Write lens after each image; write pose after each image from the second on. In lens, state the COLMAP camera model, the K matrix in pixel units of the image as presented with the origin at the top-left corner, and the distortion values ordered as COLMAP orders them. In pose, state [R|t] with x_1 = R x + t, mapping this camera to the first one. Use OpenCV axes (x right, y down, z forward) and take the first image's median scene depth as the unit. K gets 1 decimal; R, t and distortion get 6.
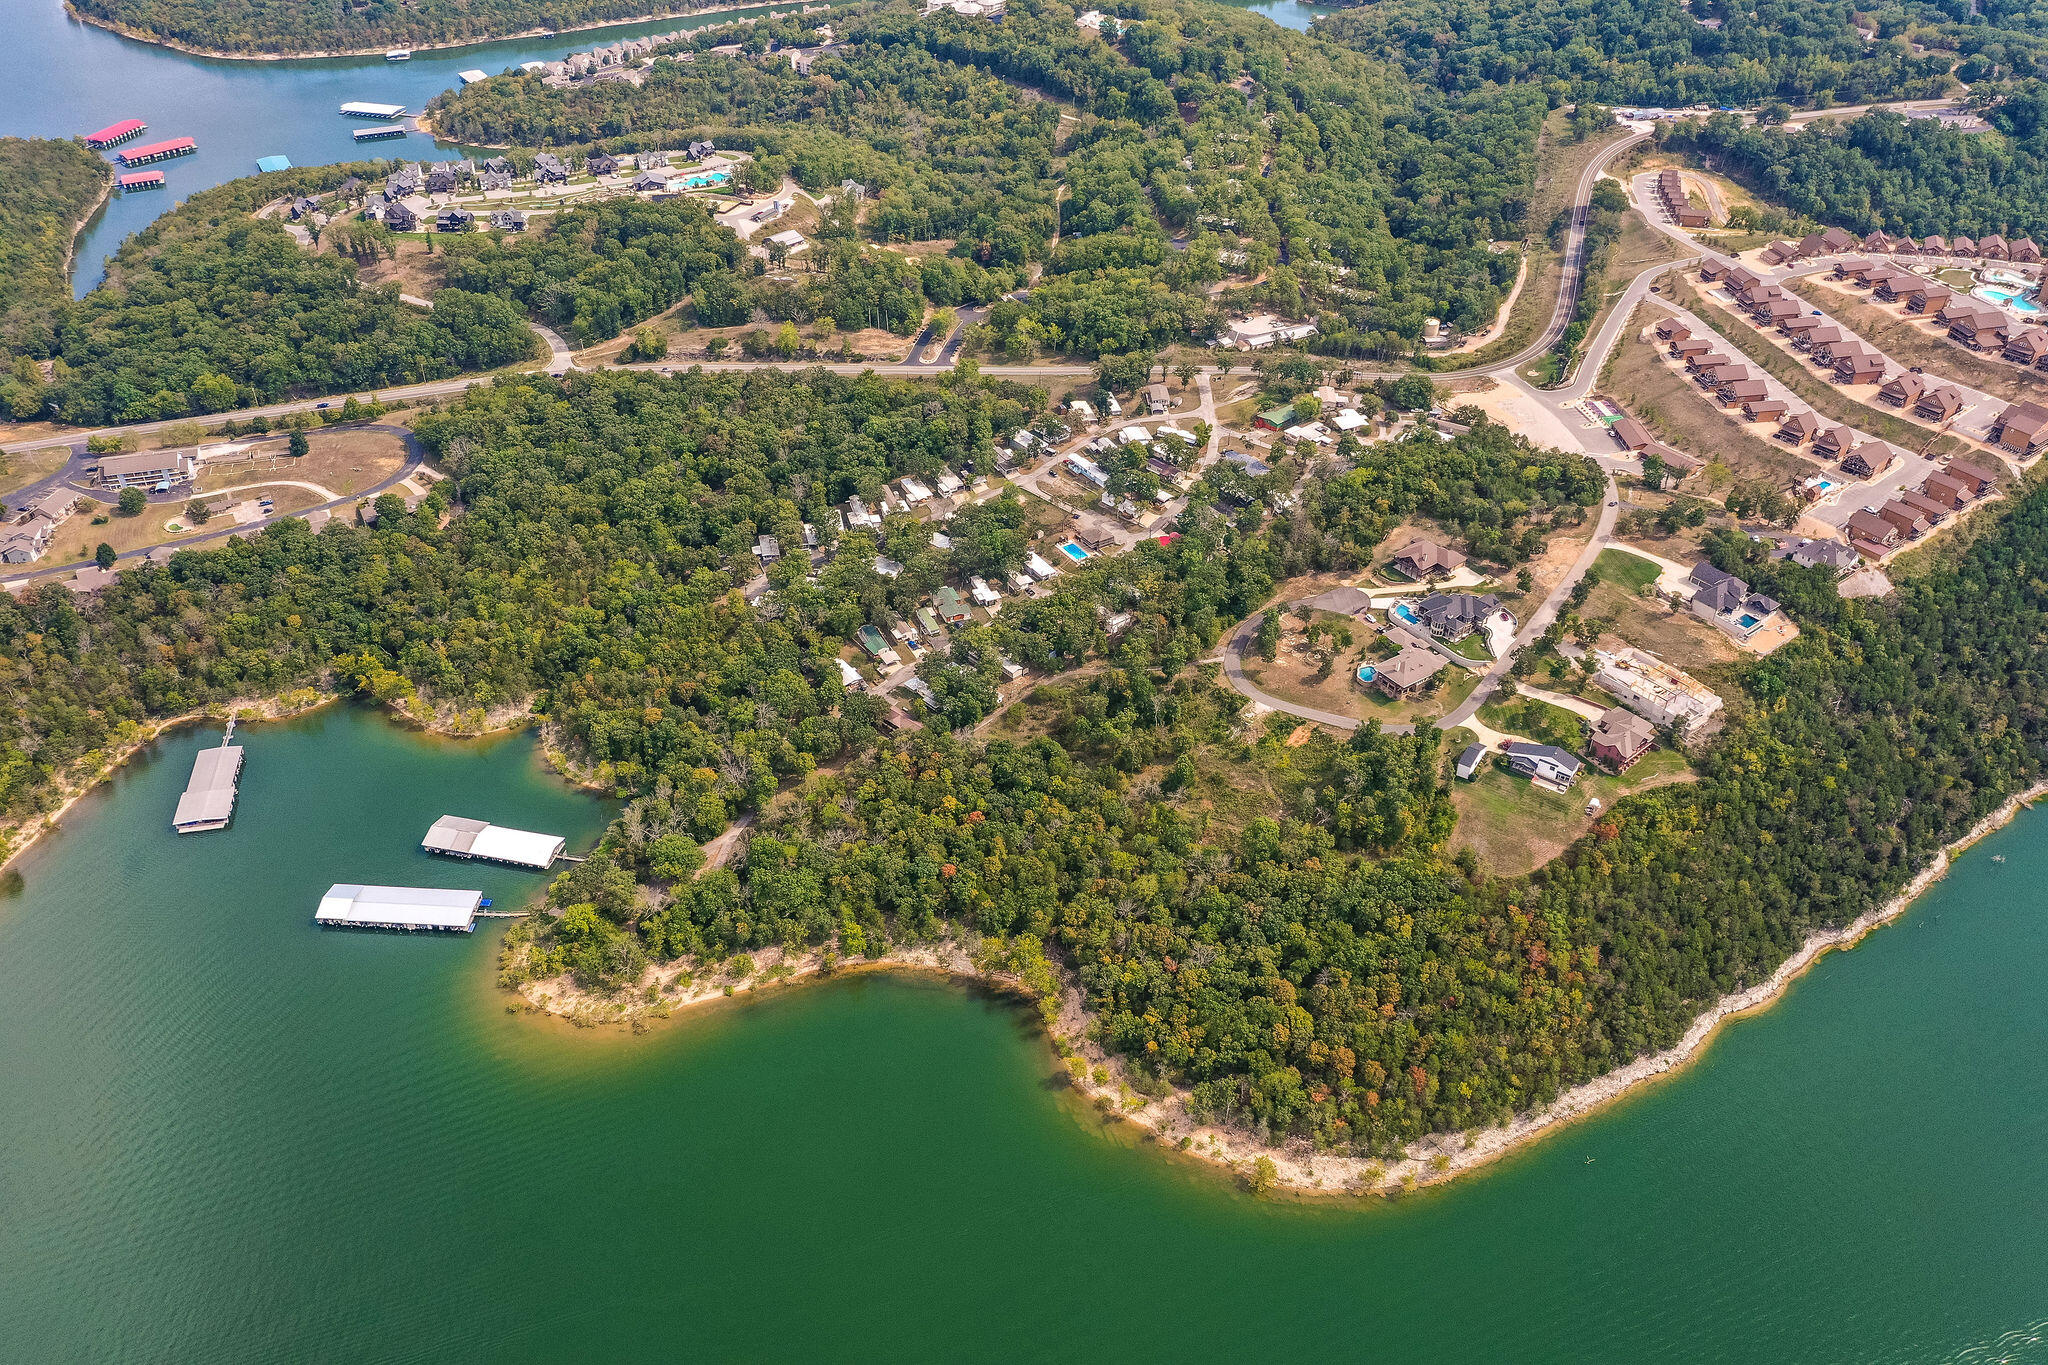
lens RADIAL K [[1612.0, 0, 1005.7], [0, 1612.0, 674.1], [0, 0, 1]] dist [-0.008685, -0.009429]
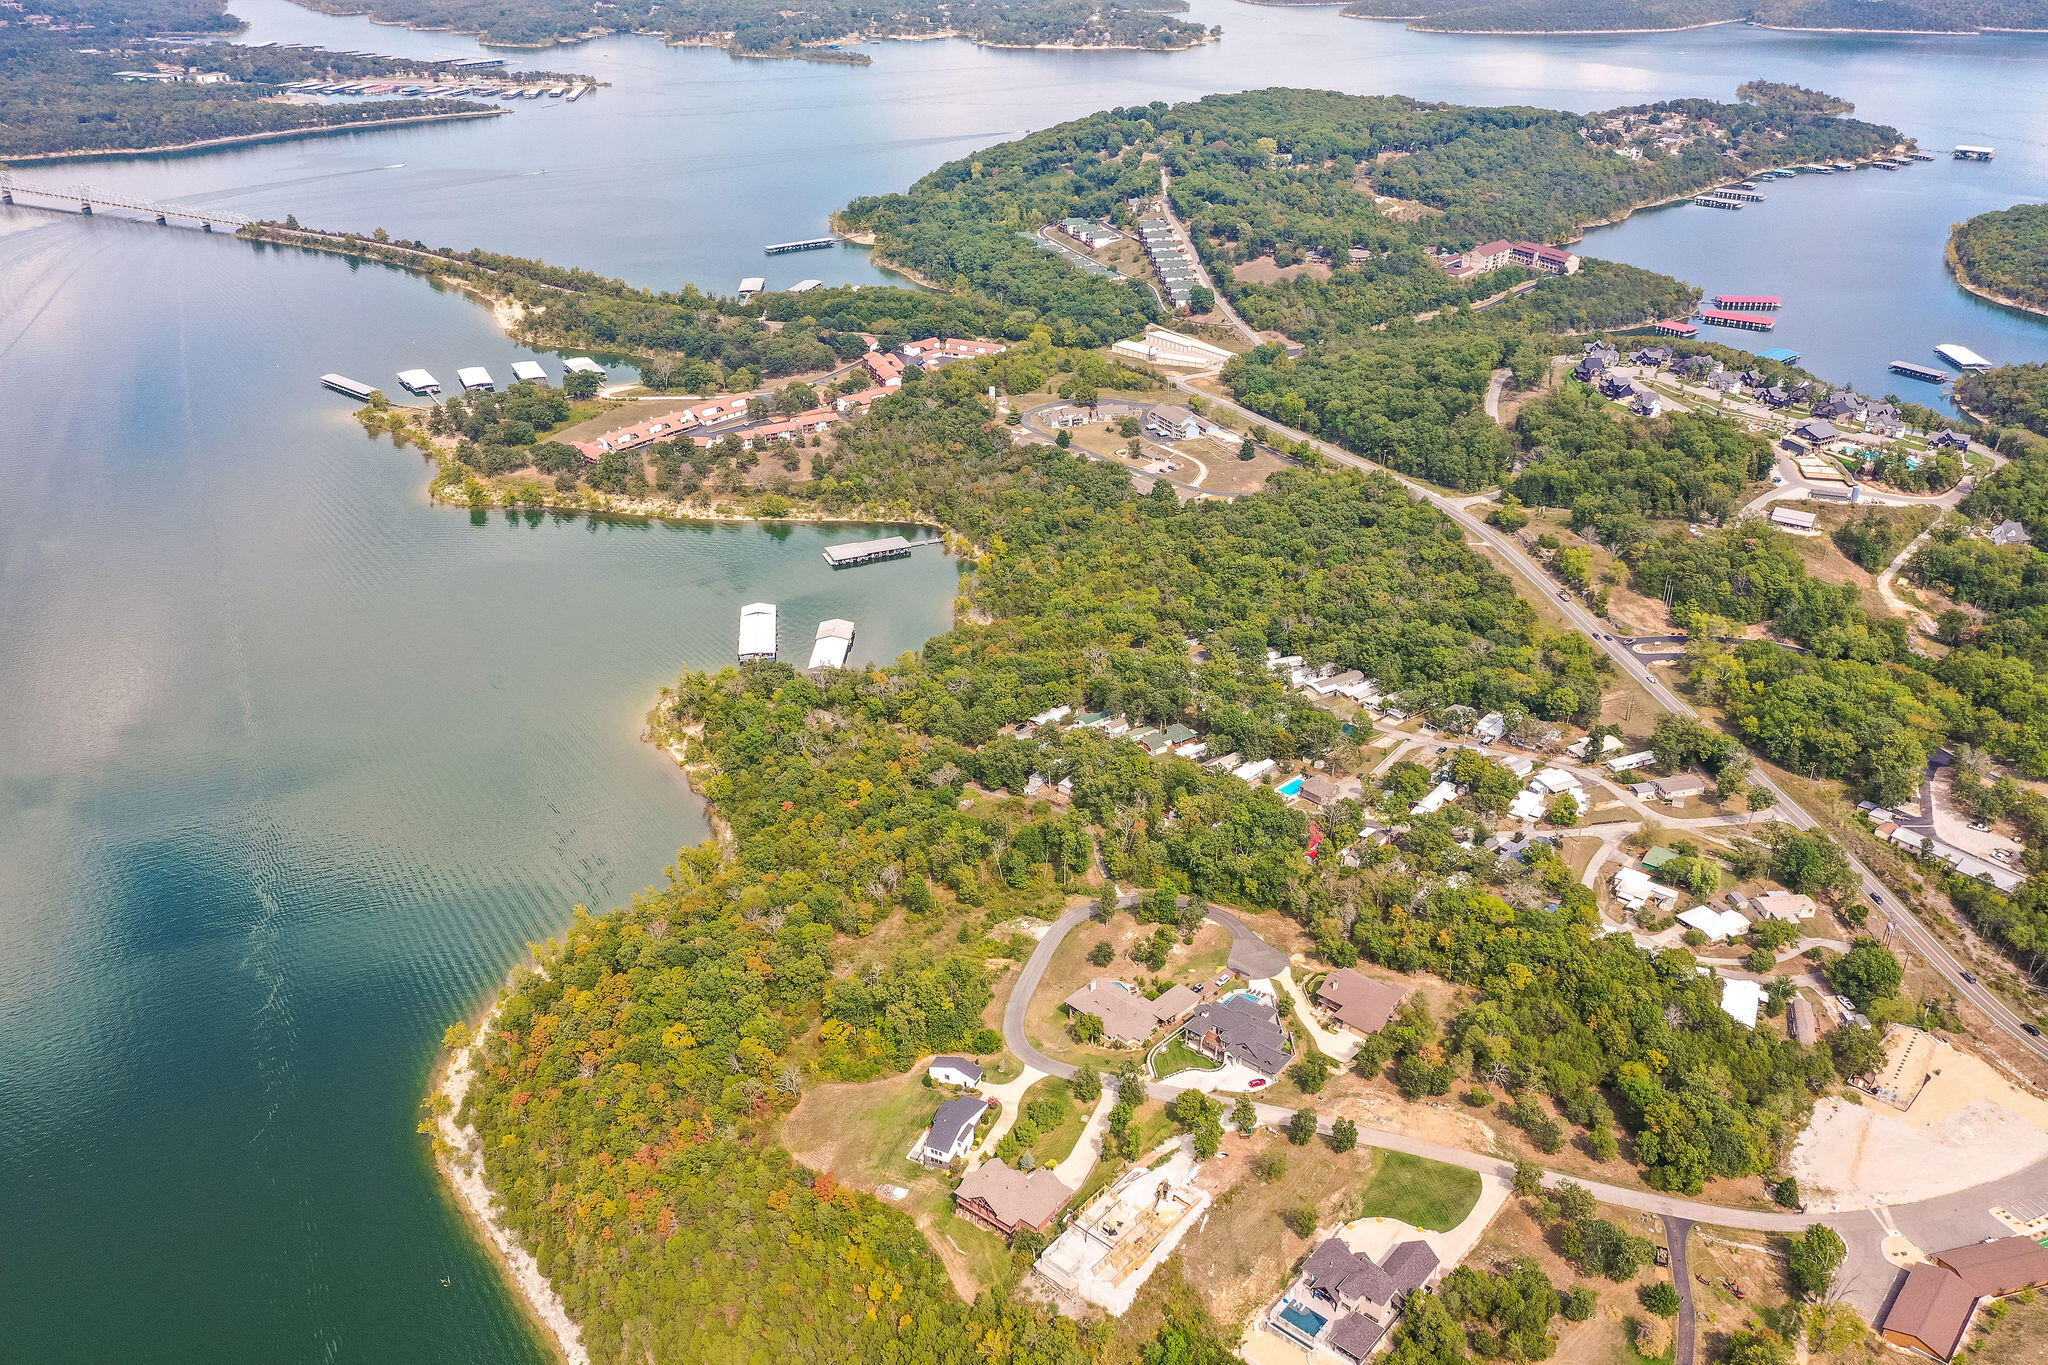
lens RADIAL K [[1612.0, 0, 1005.7], [0, 1612.0, 674.1], [0, 0, 1]] dist [-0.008685, -0.009429]
pose [[0.184937, 0.442431, -0.877527, 0.876169], [-0.573592, 0.773651, 0.269176, -0.314747], [0.797992, 0.453562, 0.396852, 0.613315]]
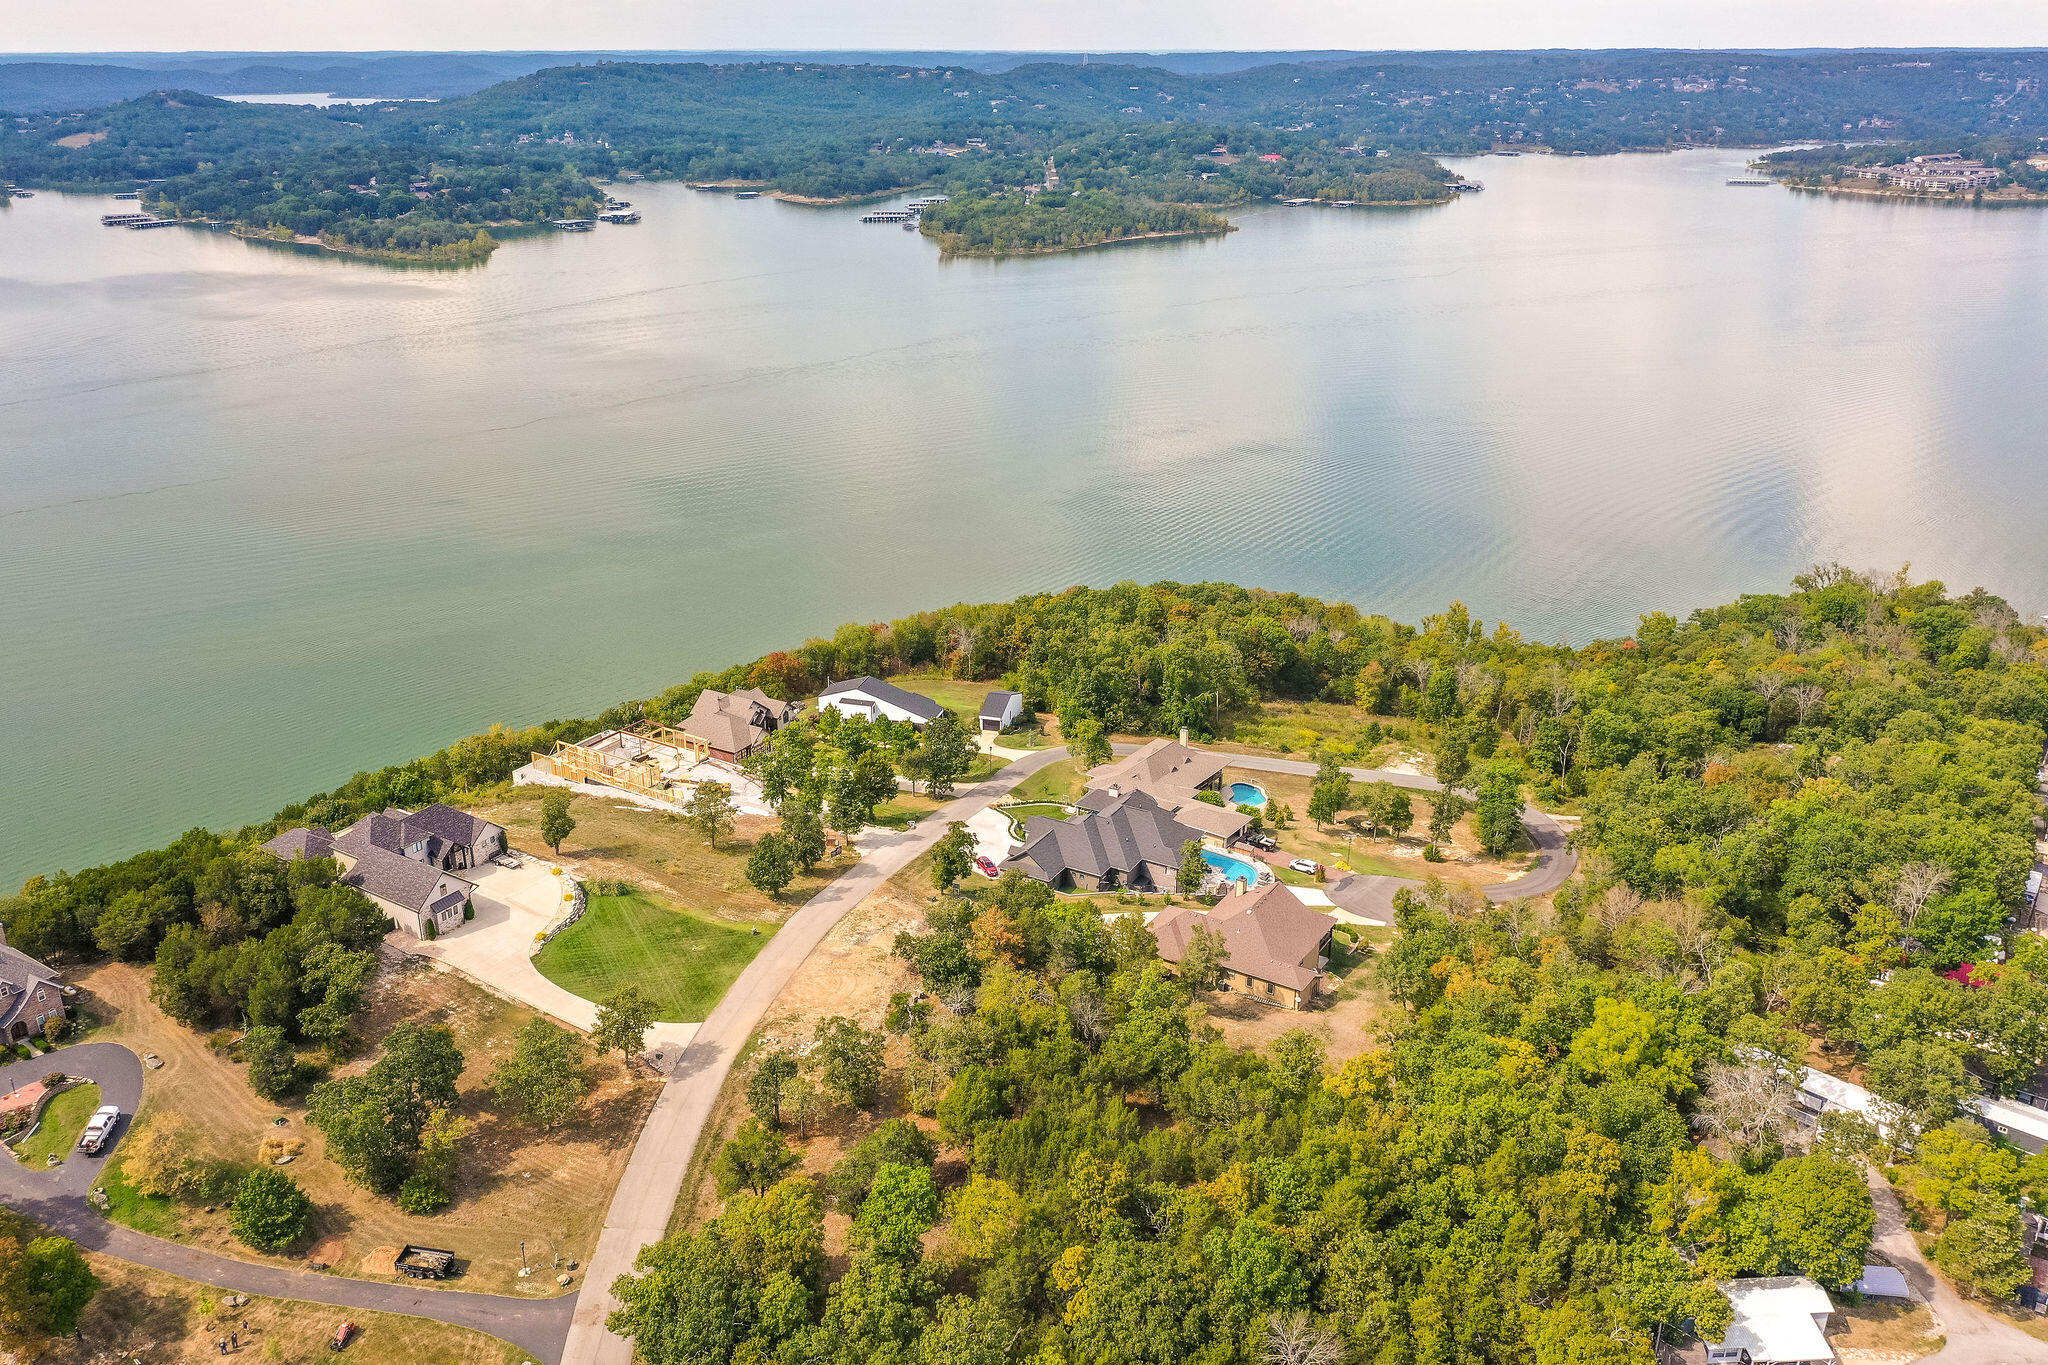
lens RADIAL K [[1608.0, 0, 1004.9], [0, 1608.0, 682.5], [0, 0, 1]] dist [-0.005393, -0.006504]
pose [[-0.943018, 0.118375, -0.310972, 0.453980], [-0.199847, 0.545739, 0.813775, -0.402543], [0.266040, 0.829552, -0.490985, 1.246520]]
